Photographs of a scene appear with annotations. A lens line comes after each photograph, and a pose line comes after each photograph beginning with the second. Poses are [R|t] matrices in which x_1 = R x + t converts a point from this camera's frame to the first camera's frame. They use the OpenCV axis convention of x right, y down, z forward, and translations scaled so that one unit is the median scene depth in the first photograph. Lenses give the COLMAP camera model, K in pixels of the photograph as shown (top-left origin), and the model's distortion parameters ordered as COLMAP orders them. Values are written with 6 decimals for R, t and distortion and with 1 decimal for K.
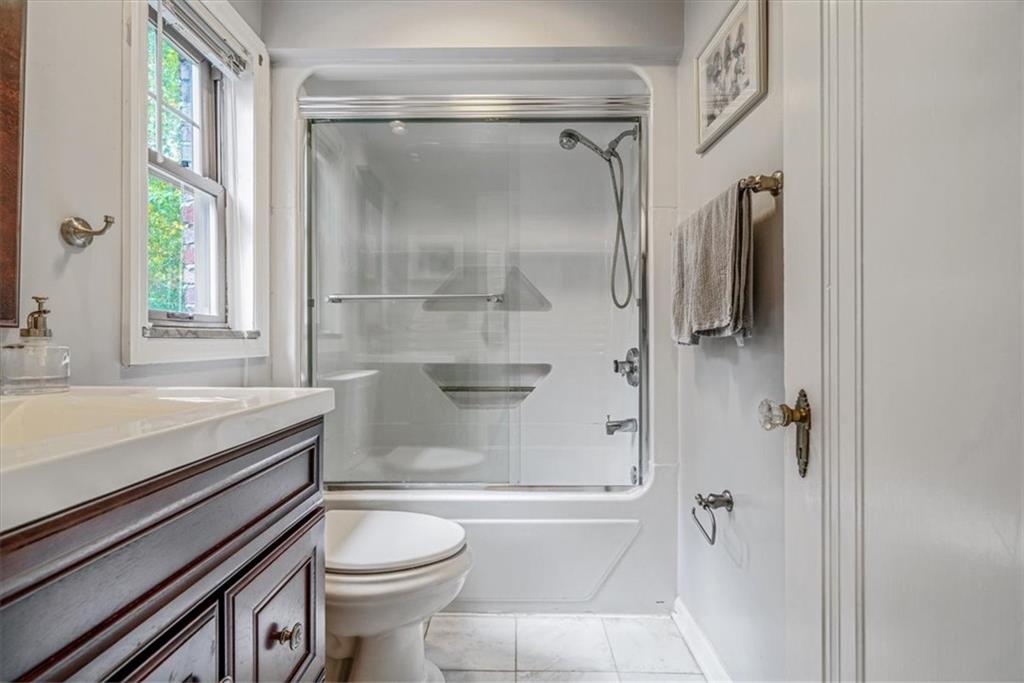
lens RADIAL K [[463.7, 0, 510.7], [0, 463.7, 341.9], [0, 0, 1]] dist [-0.003491, 0.001470]
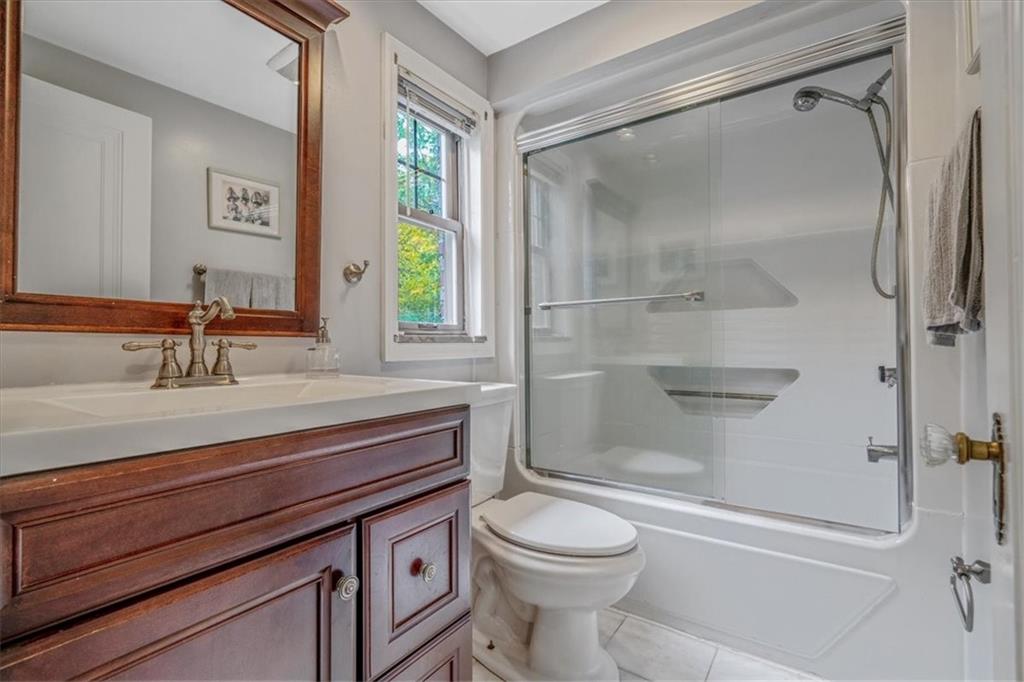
lens RADIAL K [[463.7, 0, 510.7], [0, 463.7, 341.4], [0, 0, 1]] dist [-0.003491, 0.001470]
pose [[0.825118, -0.009219, -0.564886, 0.200978], [0.006152, 0.999954, -0.007333, -0.000094], [0.564928, 0.002575, 0.825136, 0.023314]]
